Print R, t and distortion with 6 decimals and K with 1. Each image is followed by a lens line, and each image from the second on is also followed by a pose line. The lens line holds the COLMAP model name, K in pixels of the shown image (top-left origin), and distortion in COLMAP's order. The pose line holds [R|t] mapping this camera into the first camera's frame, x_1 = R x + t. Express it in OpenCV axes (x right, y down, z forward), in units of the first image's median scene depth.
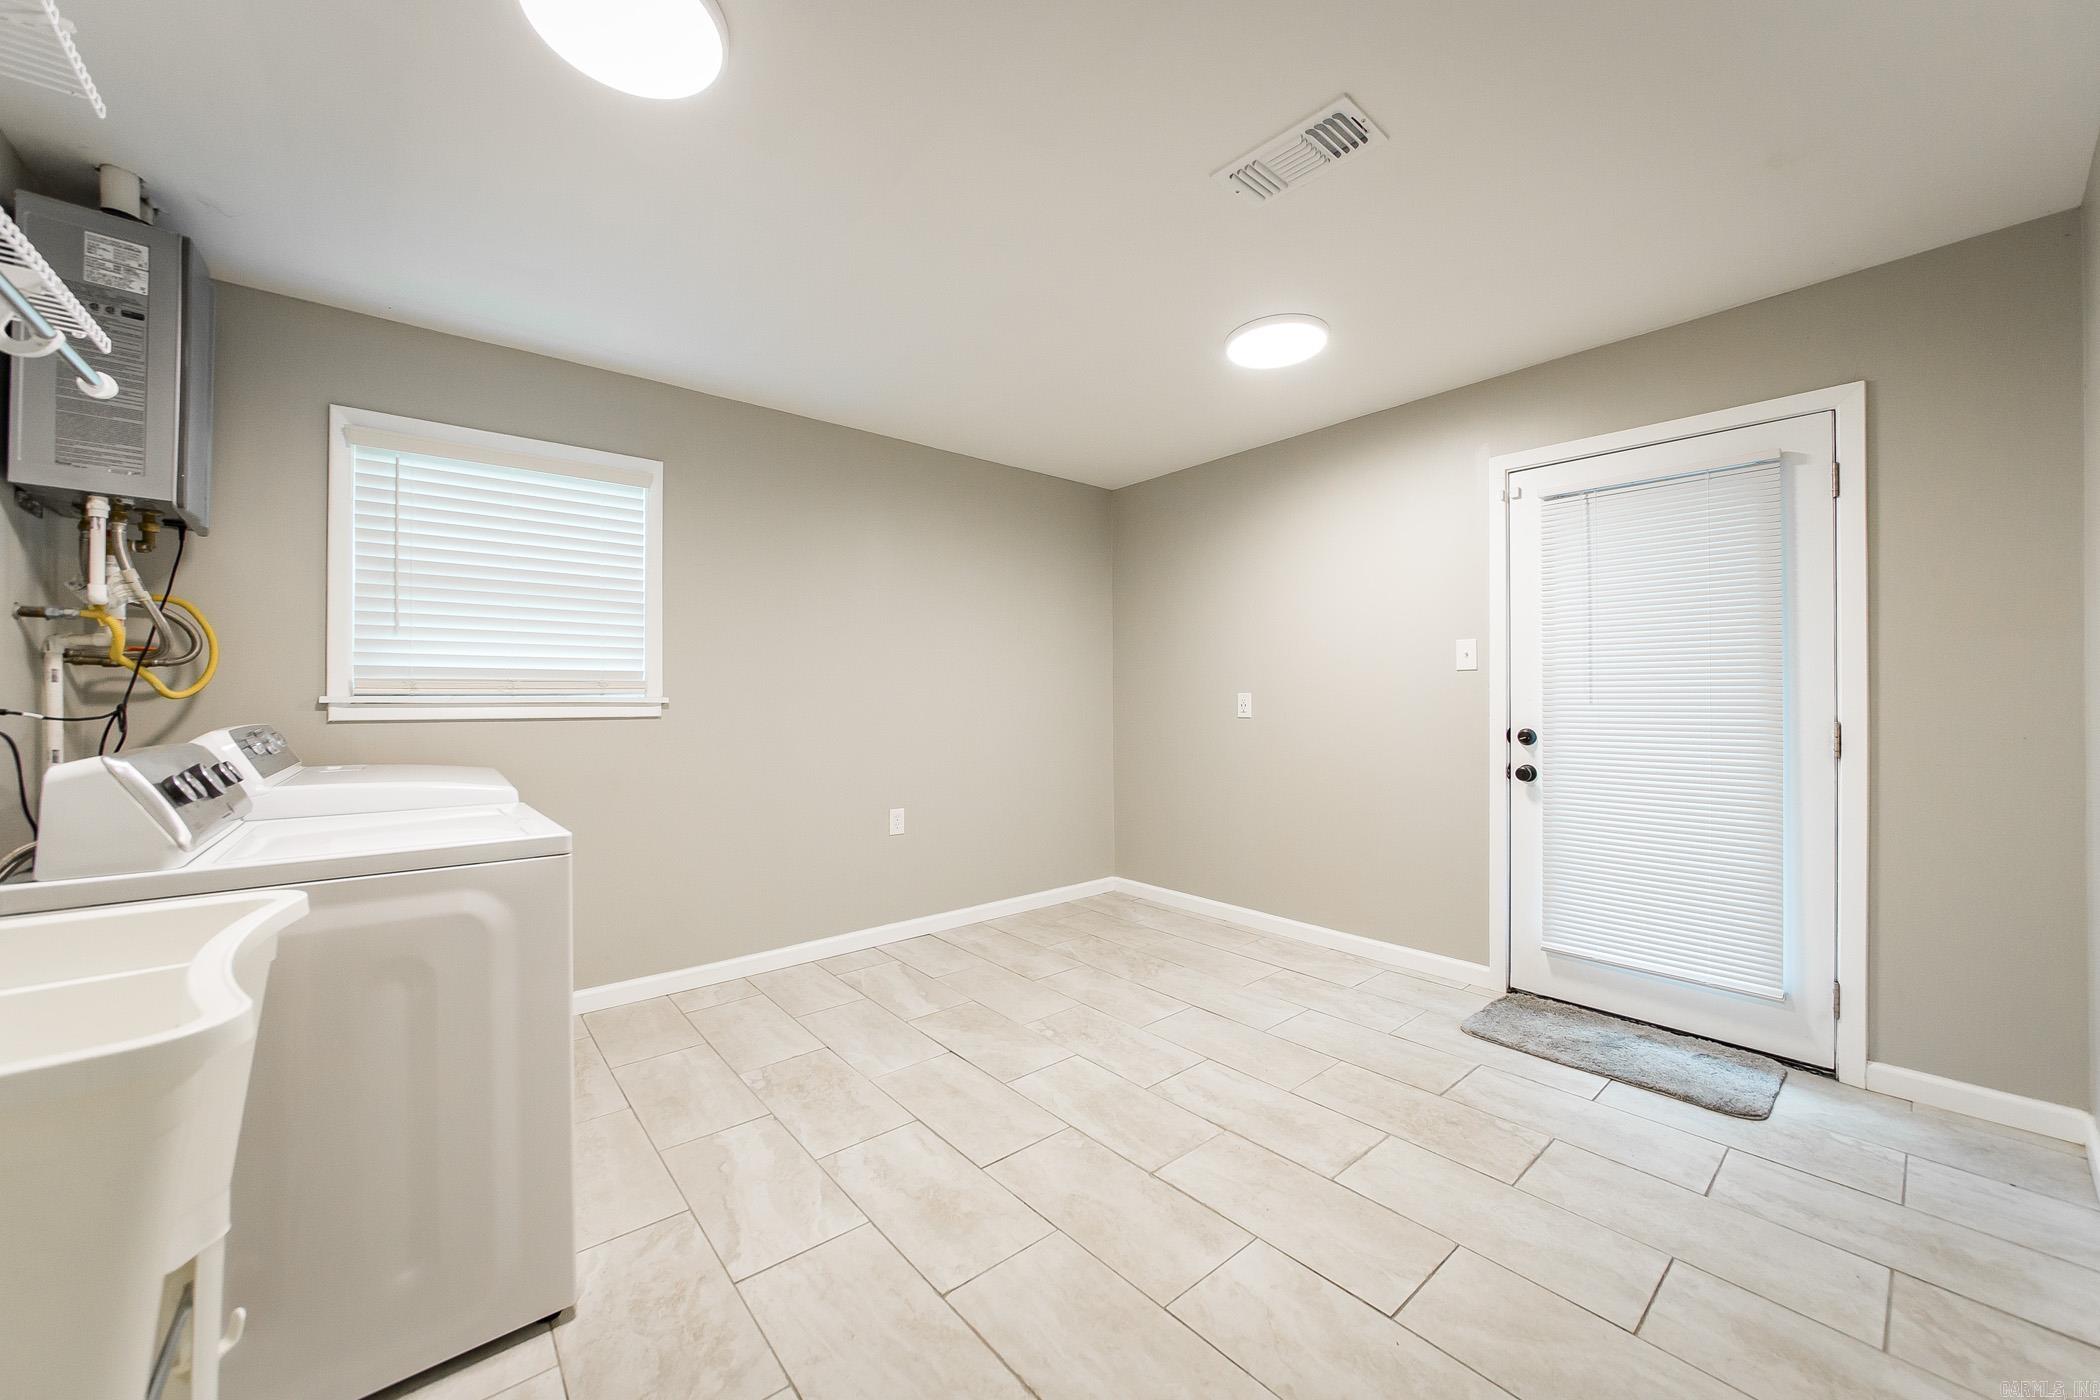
lens RADIAL K [[738.2, 0, 1051.3], [0, 738.2, 697.1], [0, 0, 1]] dist [-0.000261, 0.001100]
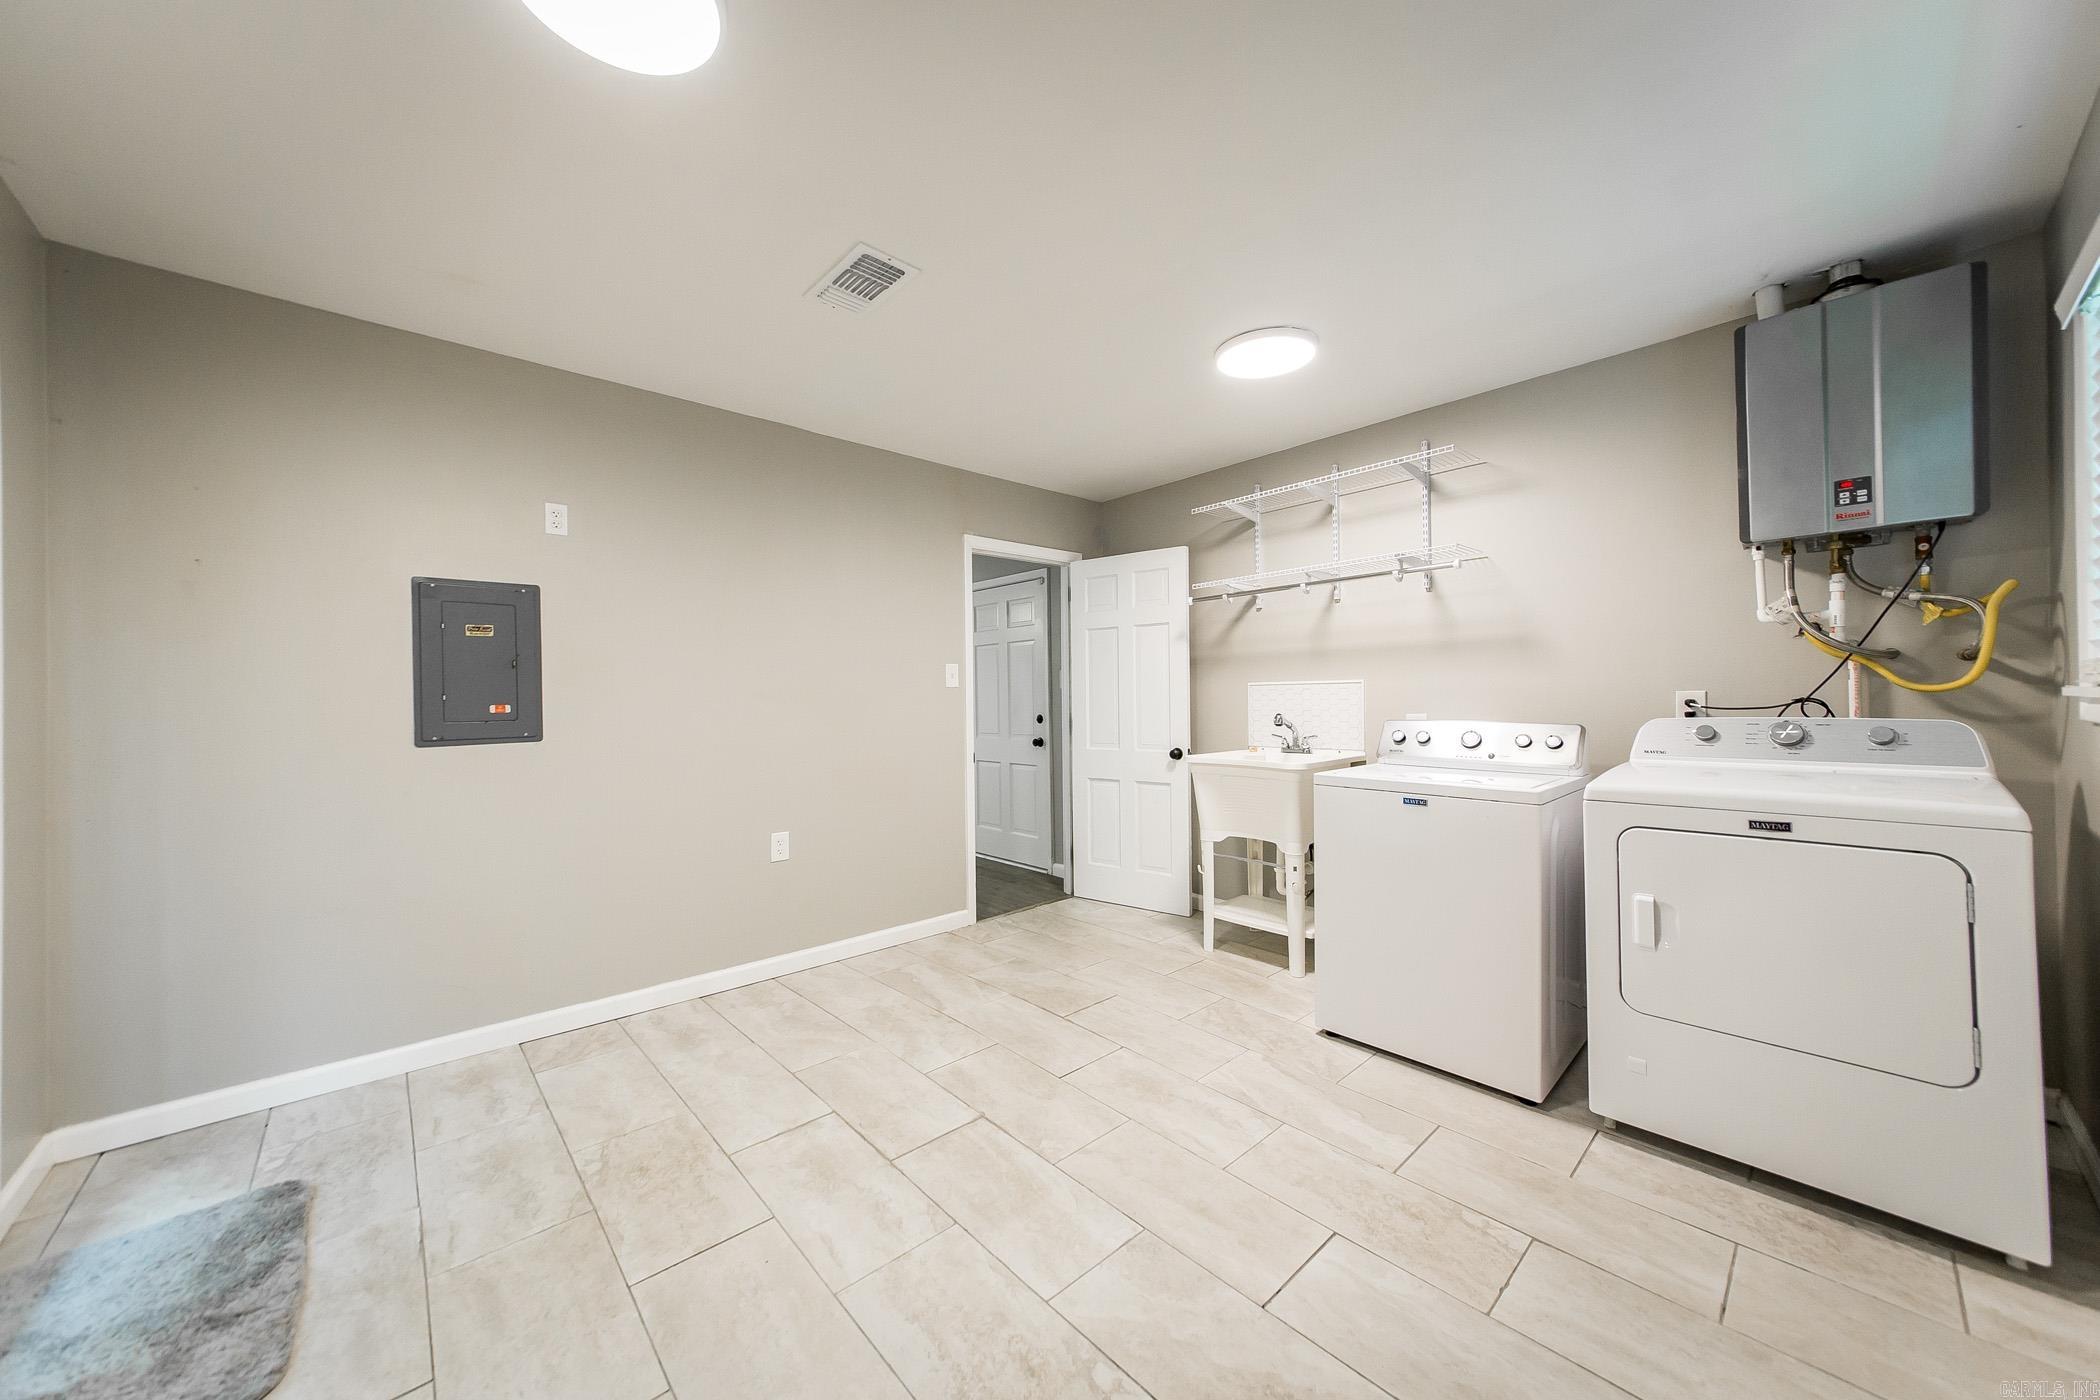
lens RADIAL K [[738.2, 0, 1049.8], [0, 738.2, 697.1], [0, 0, 1]] dist [-0.000261, 0.001100]
pose [[-0.998985, 0.016200, -0.042024, 0.062232], [0.016604, 0.999819, -0.009274, -0.001271], [0.041866, -0.009963, -0.999074, 1.985613]]
